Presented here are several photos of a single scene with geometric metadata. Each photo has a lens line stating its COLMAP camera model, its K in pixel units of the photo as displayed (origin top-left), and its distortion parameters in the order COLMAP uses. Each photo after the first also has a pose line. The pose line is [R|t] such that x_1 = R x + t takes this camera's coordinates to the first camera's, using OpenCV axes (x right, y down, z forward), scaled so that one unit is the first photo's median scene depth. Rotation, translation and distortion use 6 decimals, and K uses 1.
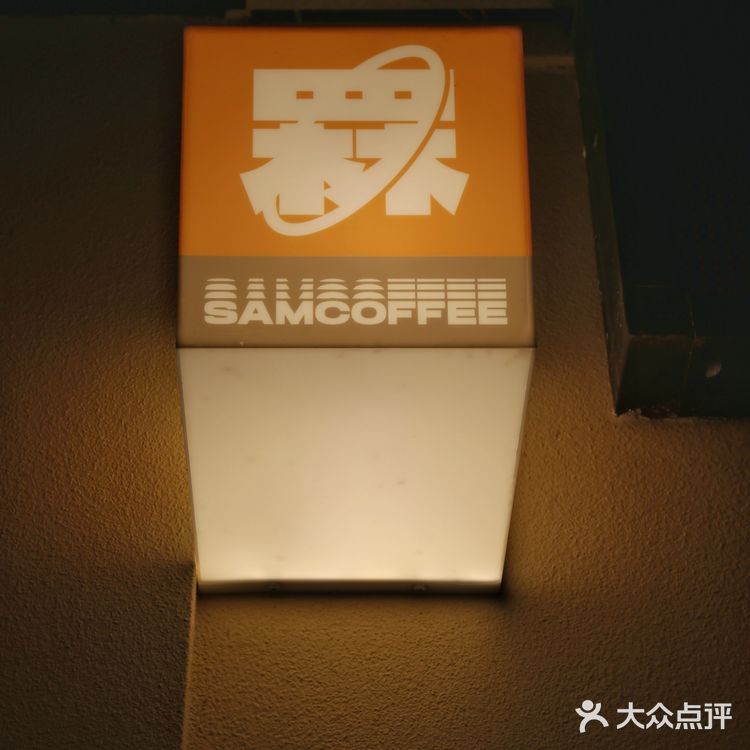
lens RADIAL K [[1837.6, 0, 375.0], [0, 1837.6, 375.0], [0, 0, 1]] dist [0.099871, 0.655584]
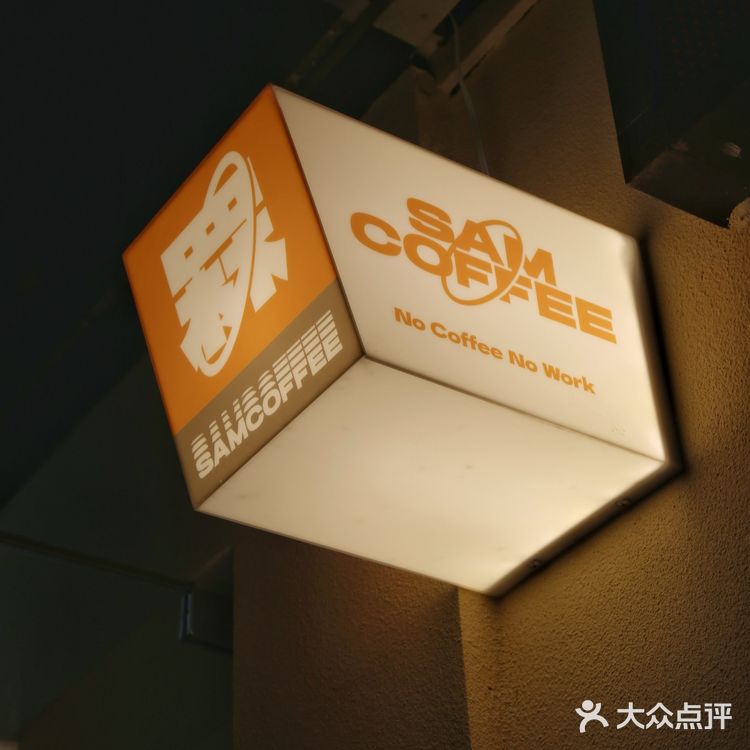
lens RADIAL K [[1837.6, 0, 375.0], [0, 1837.6, 375.0], [0, 0, 1]] dist [0.099871, 0.655584]
pose [[0.554765, -0.505398, -0.660915, 0.755228], [0.560739, 0.813967, -0.151758, 0.153581], [0.614661, -0.286410, 0.734956, 0.192725]]
